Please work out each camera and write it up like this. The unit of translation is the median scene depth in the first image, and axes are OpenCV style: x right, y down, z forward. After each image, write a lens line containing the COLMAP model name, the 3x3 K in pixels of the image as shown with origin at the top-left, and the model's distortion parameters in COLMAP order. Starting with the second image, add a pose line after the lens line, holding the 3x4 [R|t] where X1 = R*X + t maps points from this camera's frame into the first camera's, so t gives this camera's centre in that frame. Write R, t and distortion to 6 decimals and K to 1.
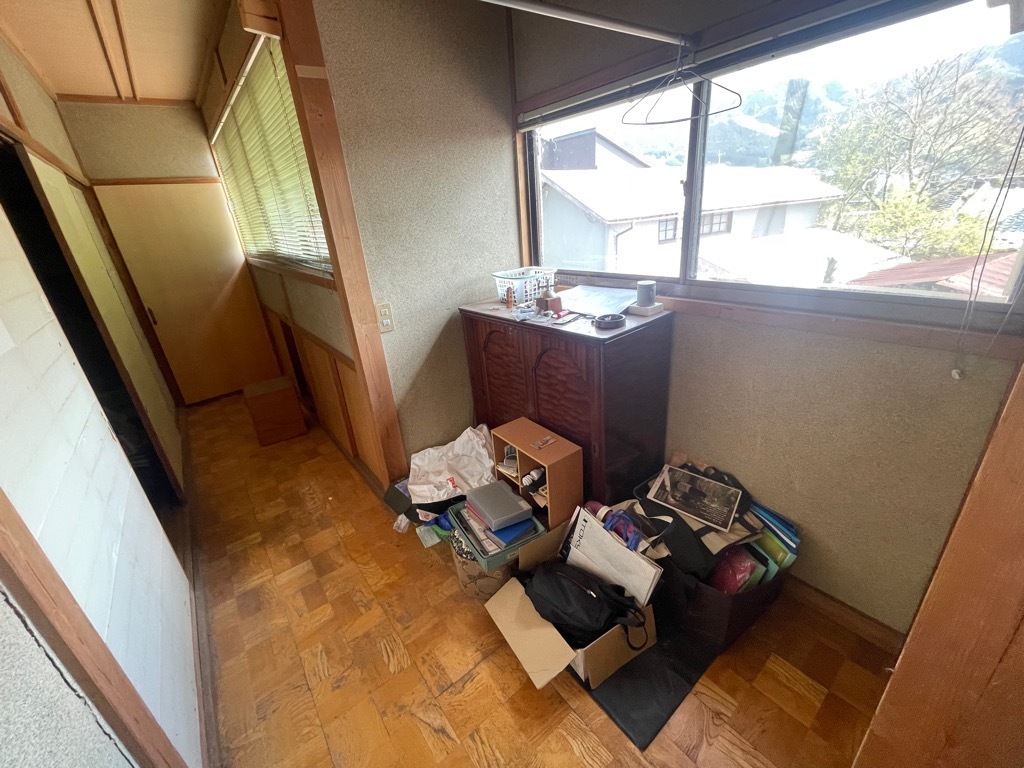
lens RADIAL K [[415.4, 0, 507.8], [0, 415.4, 384.0], [0, 0, 1]] dist [-0.003825, -0.000072]
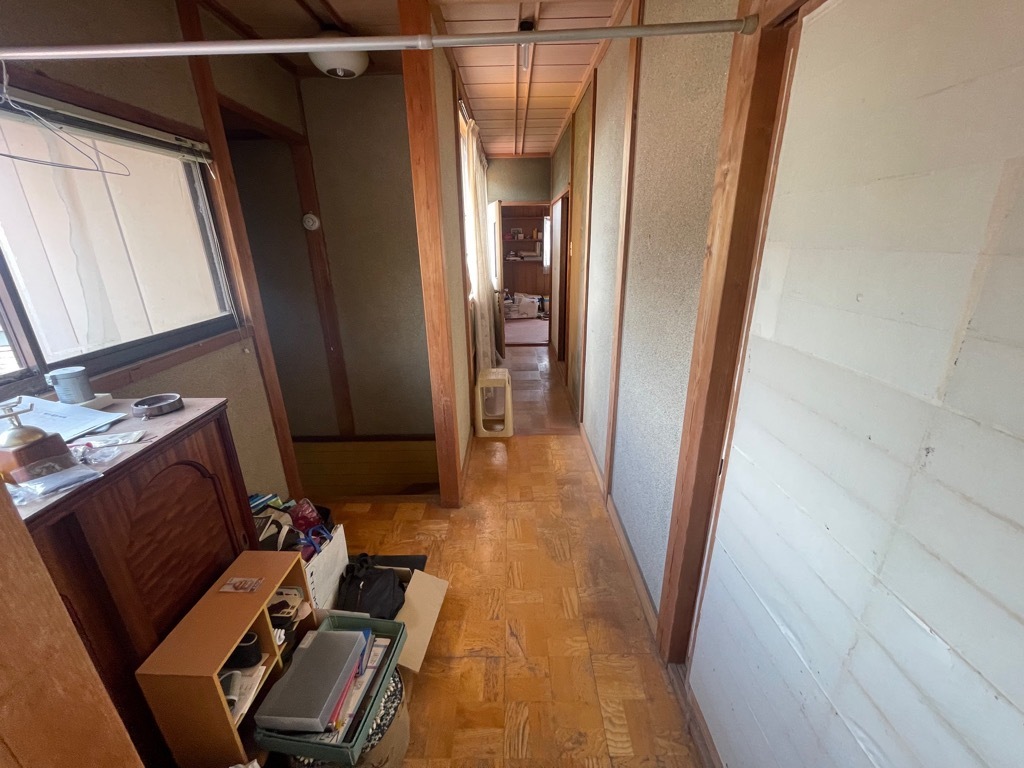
lens RADIAL K [[415.4, 0, 507.5], [0, 415.4, 382.7], [0, 0, 1]] dist [-0.003825, -0.000072]
pose [[-0.781551, -0.111097, 0.613870, -0.739762], [0.317508, 0.776195, 0.544711, -0.407041], [-0.536999, 0.620628, -0.571361, 1.101209]]
